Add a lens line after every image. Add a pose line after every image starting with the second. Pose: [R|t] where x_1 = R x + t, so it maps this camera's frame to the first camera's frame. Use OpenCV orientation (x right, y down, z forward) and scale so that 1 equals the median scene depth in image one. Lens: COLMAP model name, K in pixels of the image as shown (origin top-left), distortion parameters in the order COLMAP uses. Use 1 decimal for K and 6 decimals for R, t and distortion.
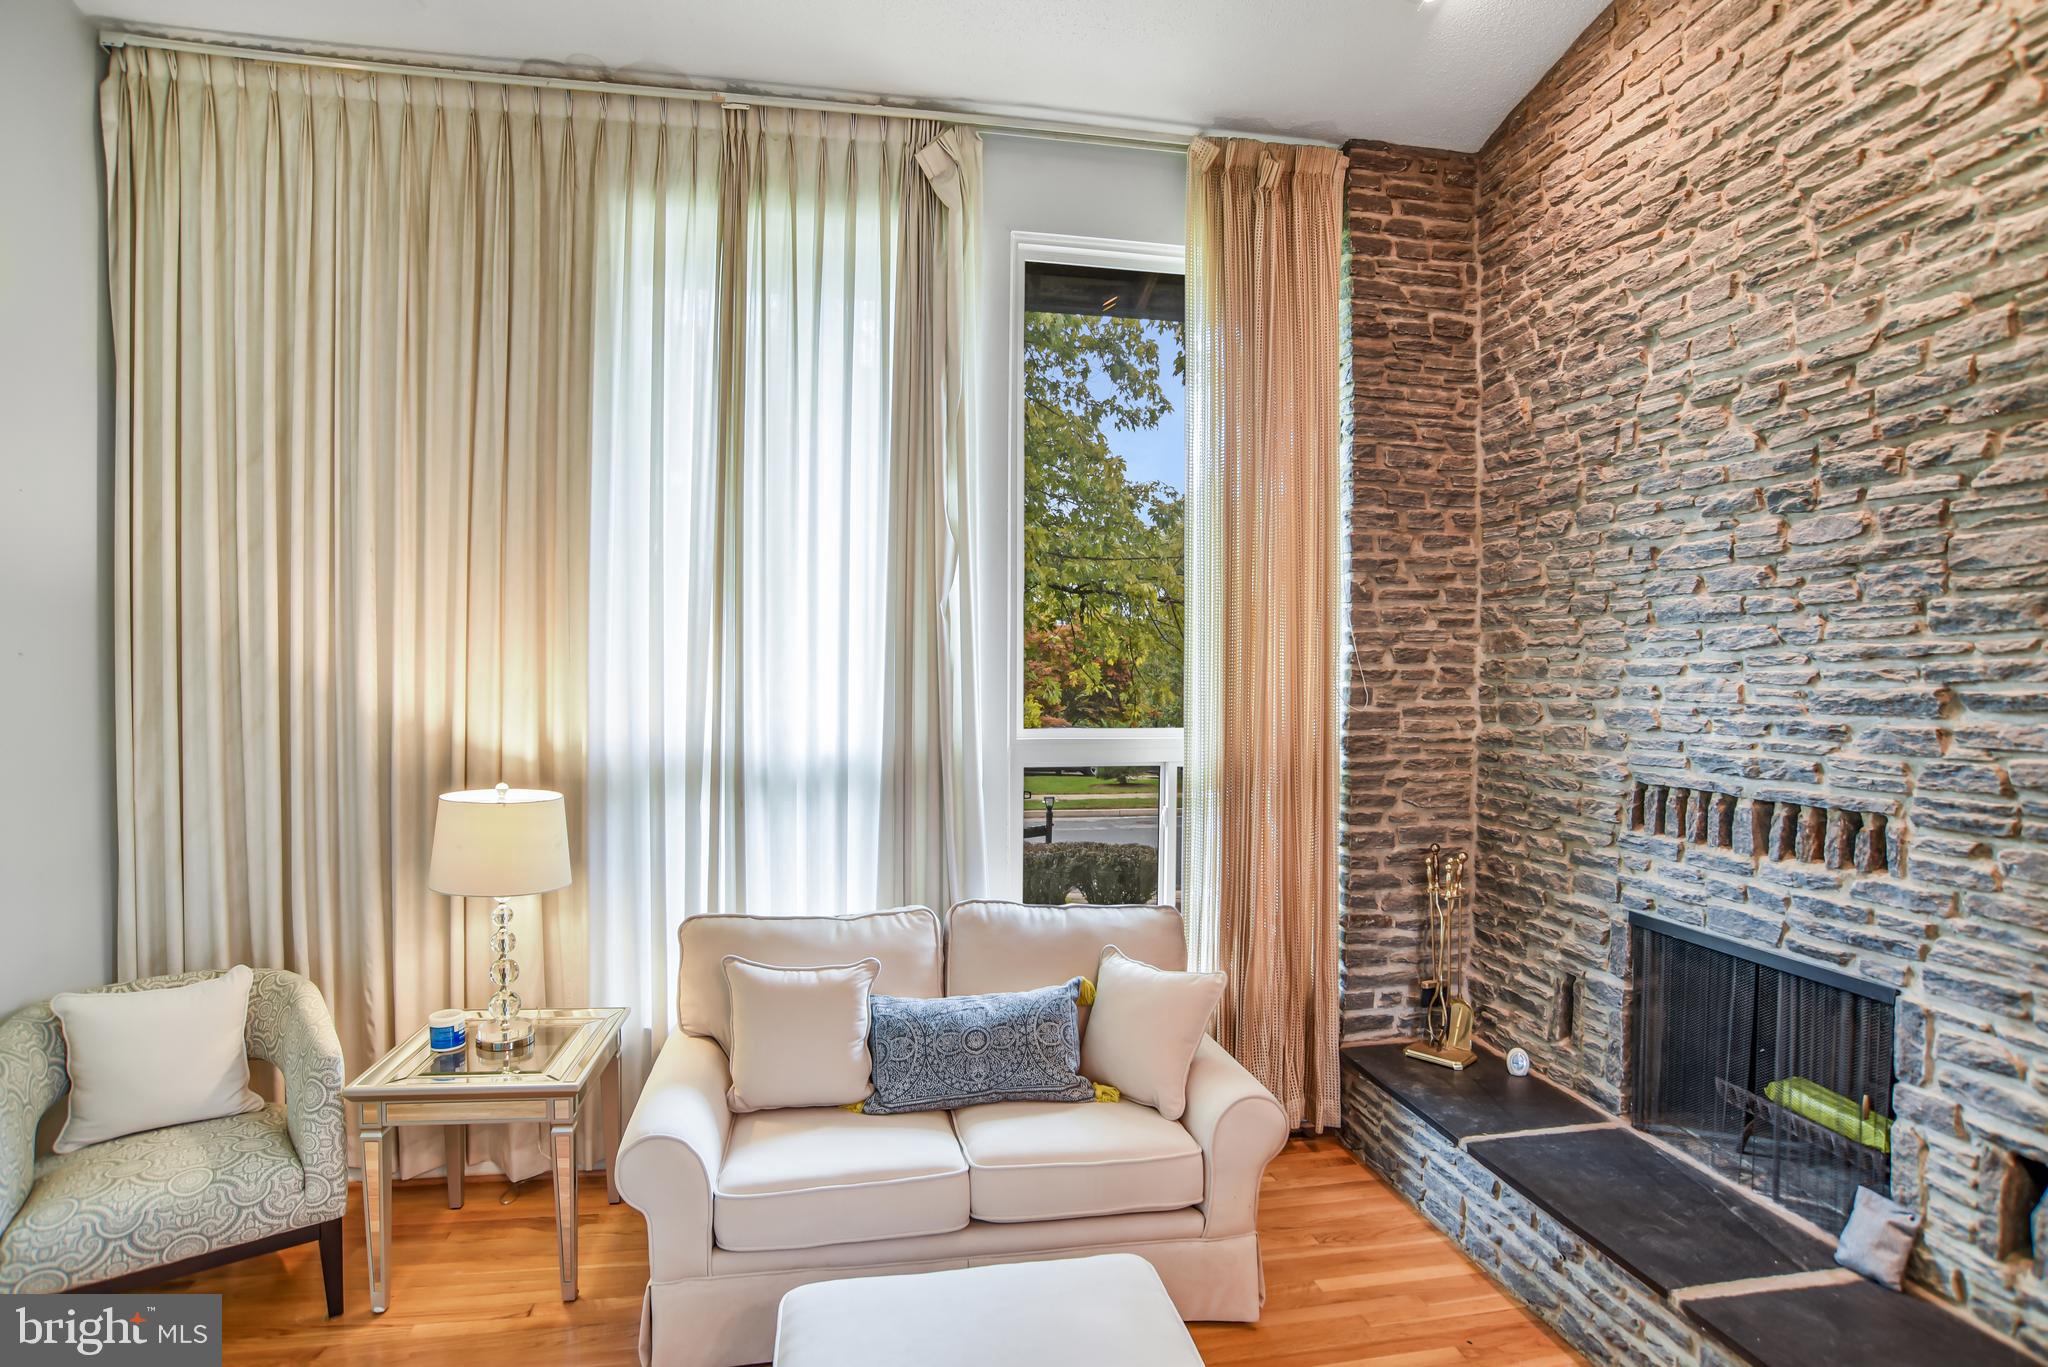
lens RADIAL K [[1070.0, 0, 1021.2], [0, 1070.0, 703.6], [0, 0, 1]] dist [-0.083110, 0.050072]
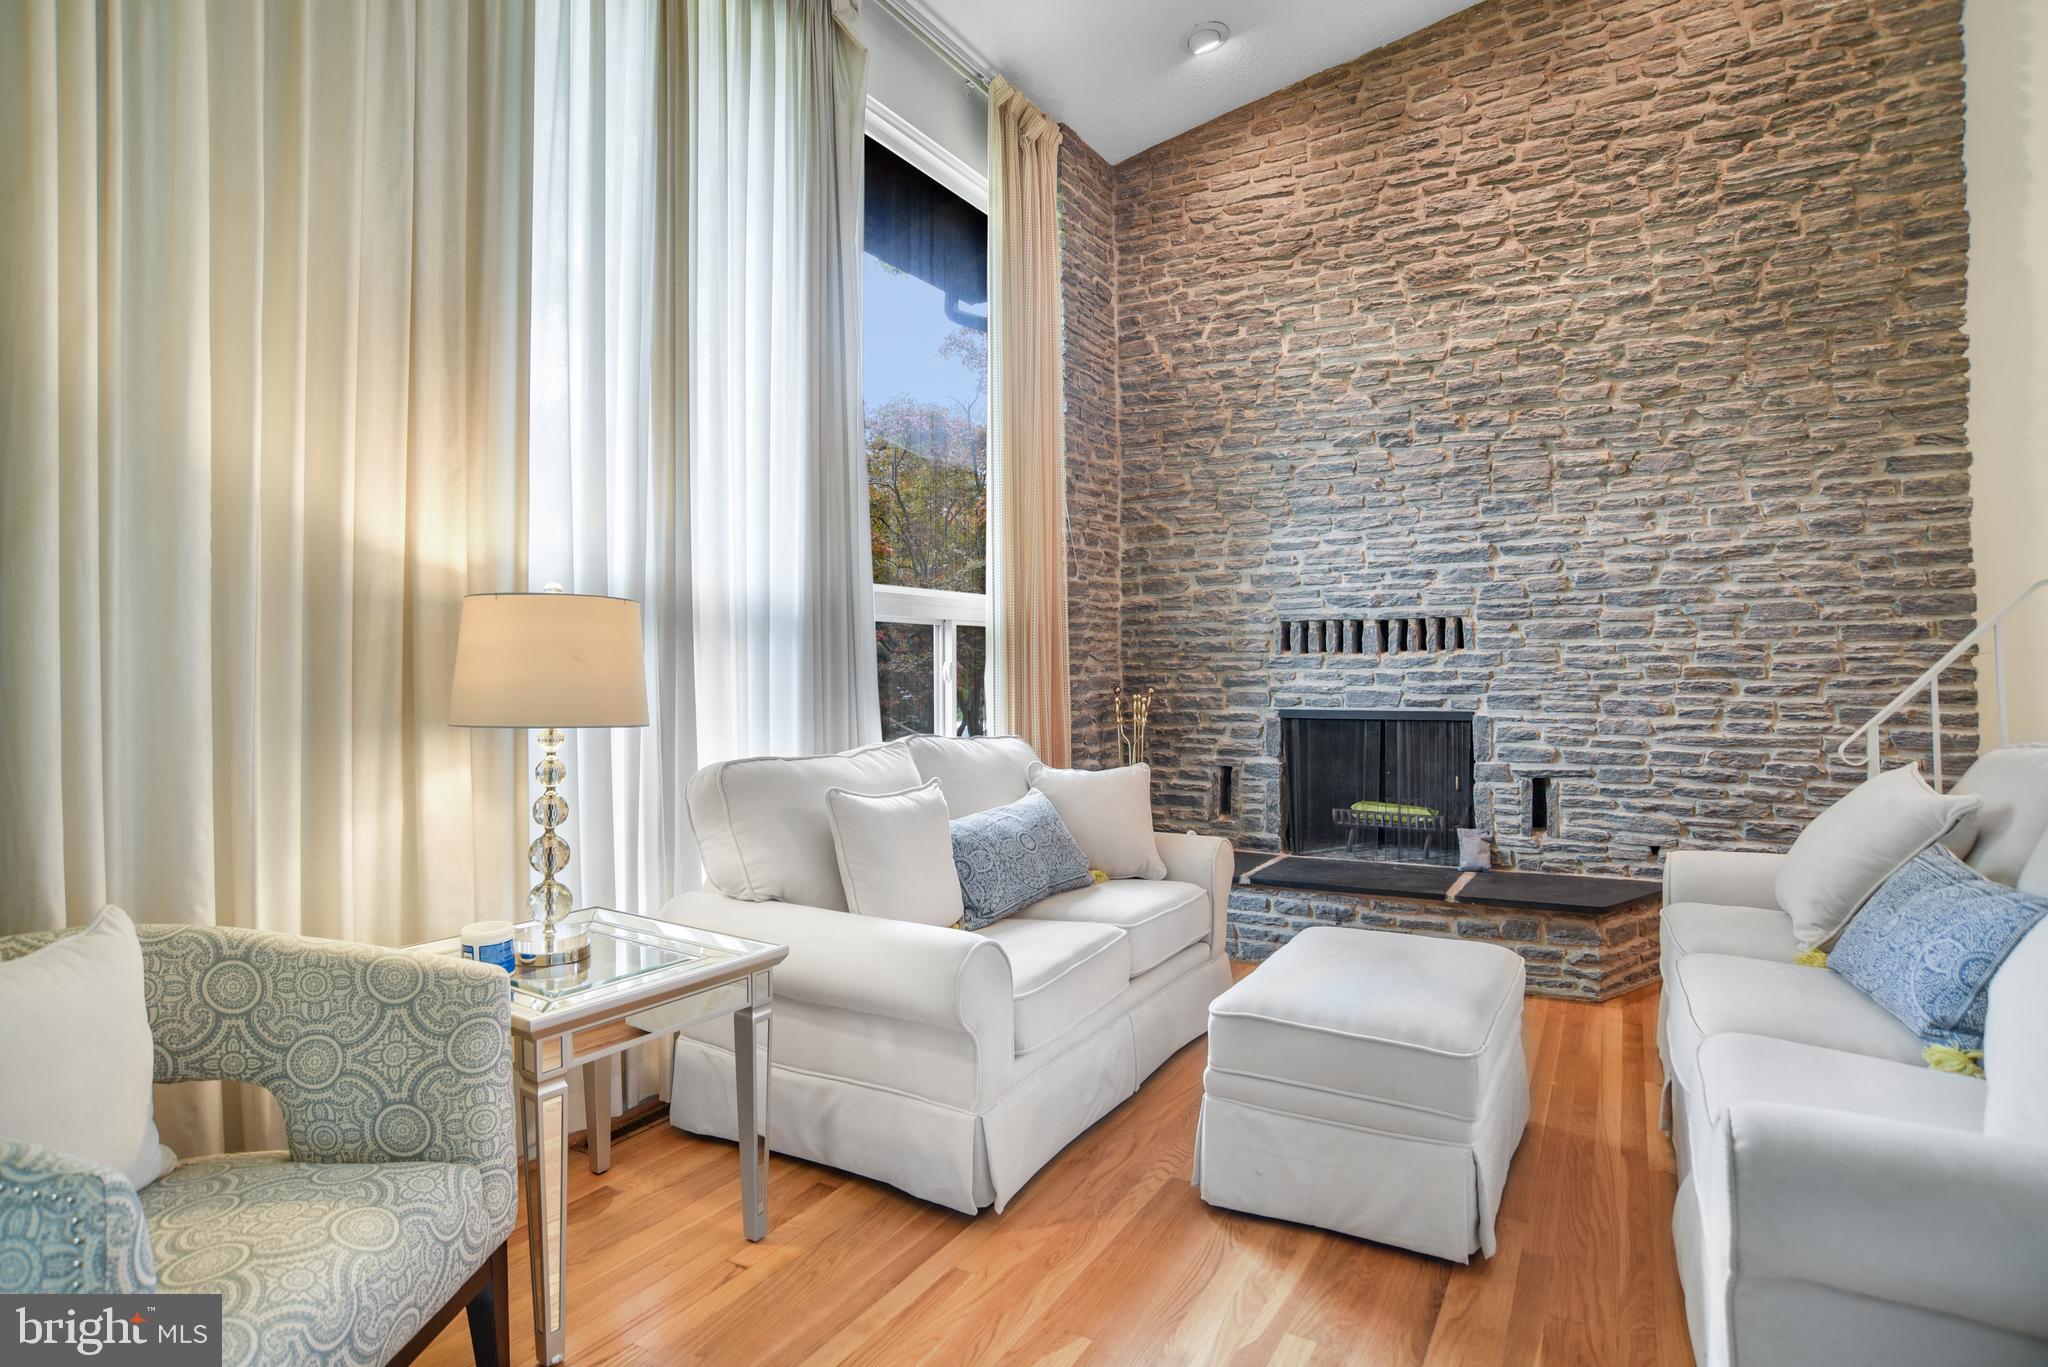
lens RADIAL K [[1079.9, 0, 1022.4], [0, 1079.9, 656.1], [0, 0, 1]] dist [-0.105989, 0.113389]
pose [[0.647930, -0.004128, 0.761689, -0.844545], [0.033861, 0.999153, -0.023388, 0.153168], [-0.760947, 0.040946, 0.647520, 0.304594]]
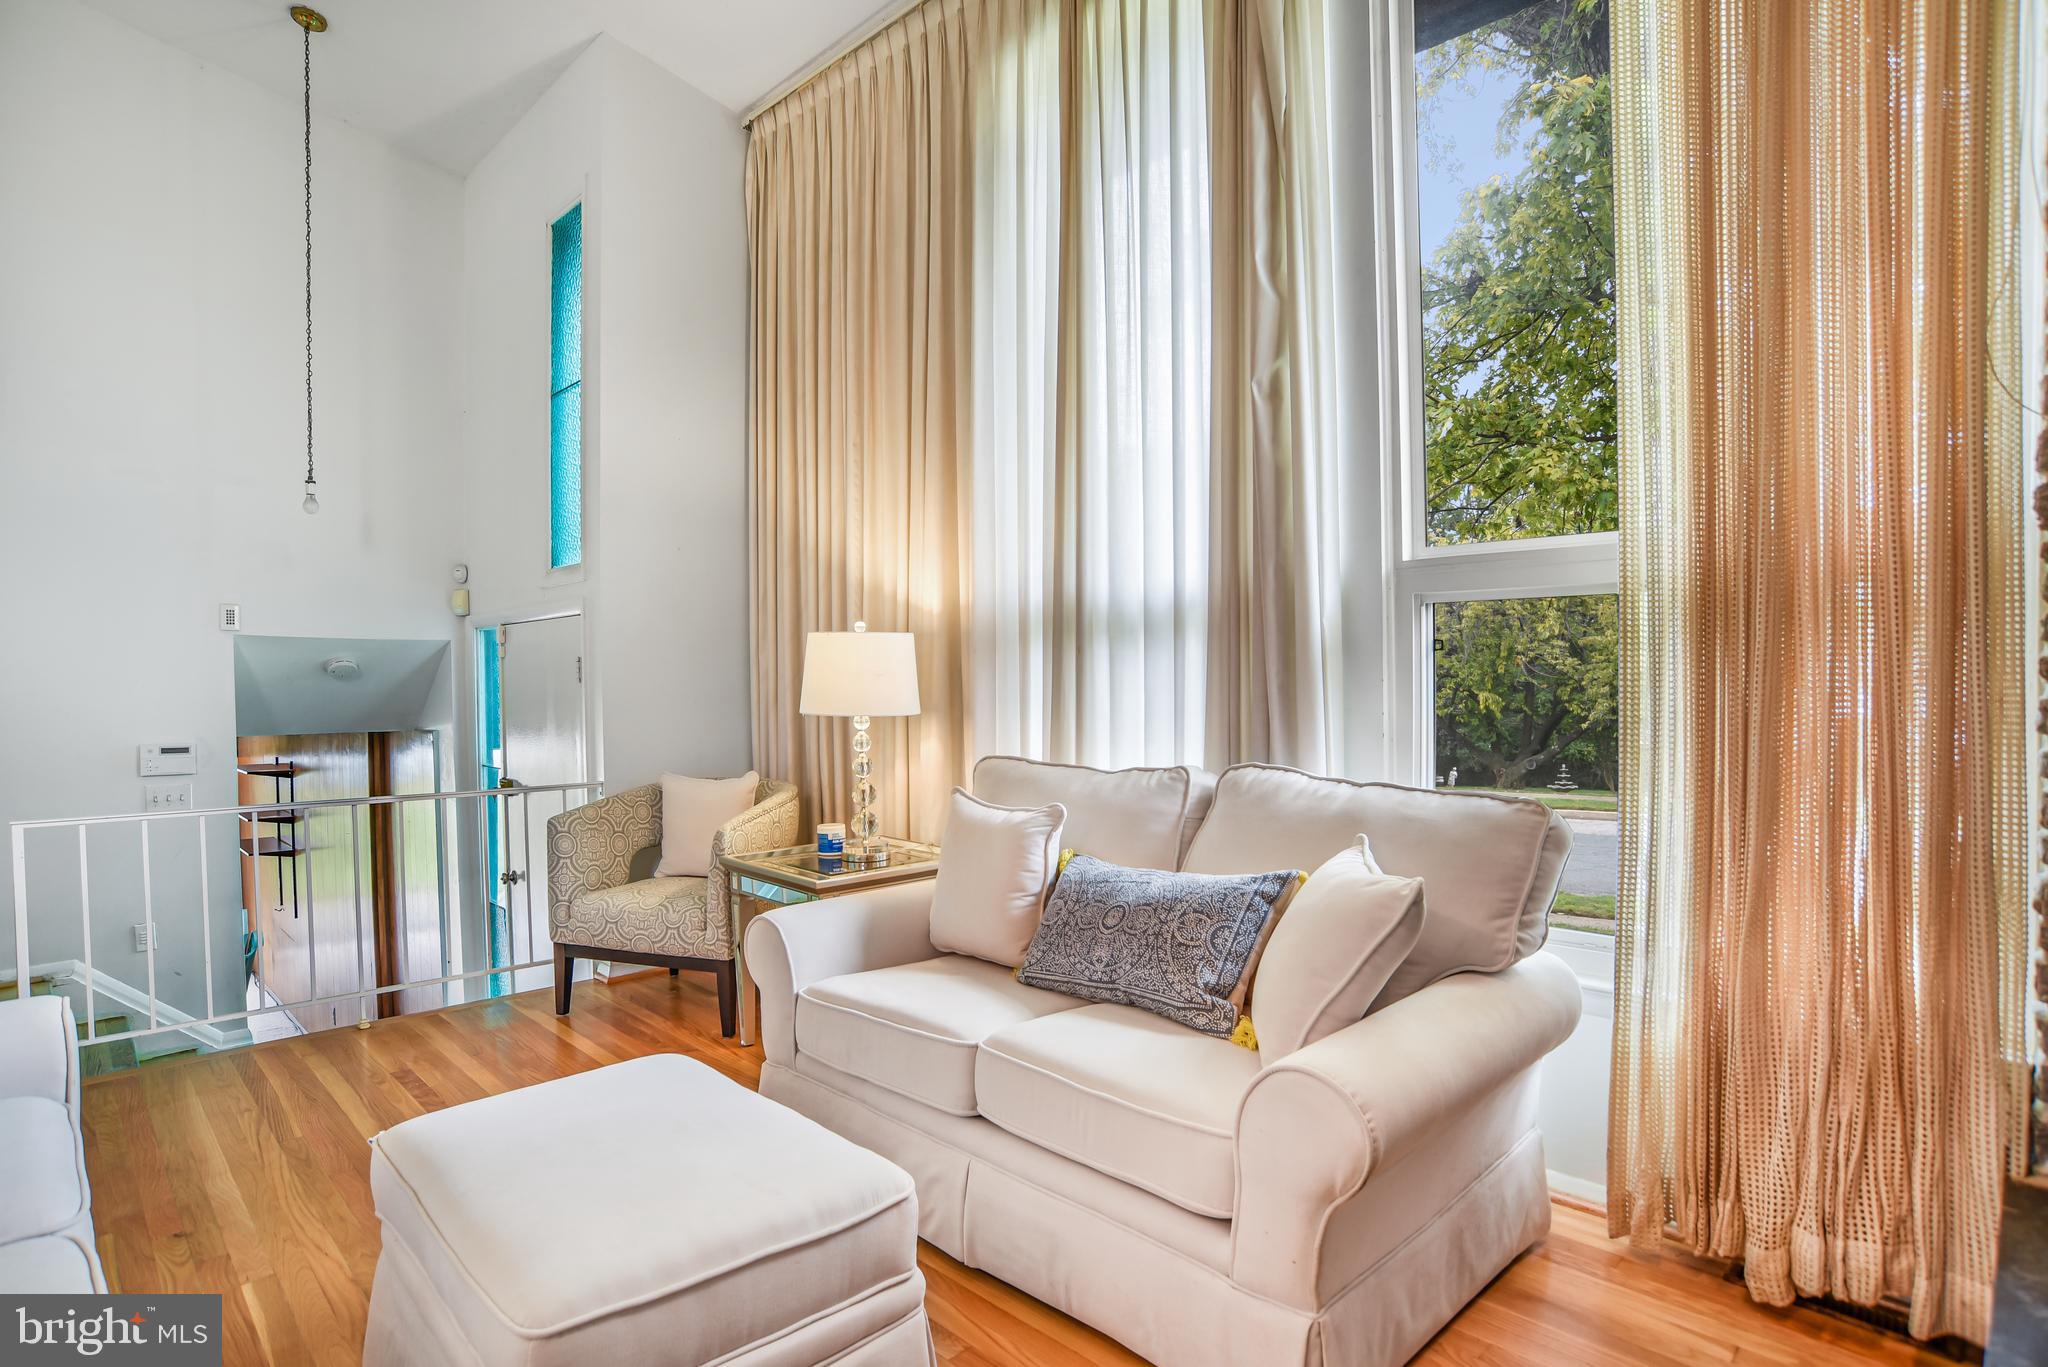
lens RADIAL K [[1070.0, 0, 1021.2], [0, 1070.0, 703.6], [0, 0, 1]] dist [-0.083110, 0.050072]
pose [[0.567800, 0.005861, -0.823146, 0.535932], [-0.011179, 0.999937, -0.000591, 0.163898], [0.823091, 0.009537, 0.567830, 0.505583]]
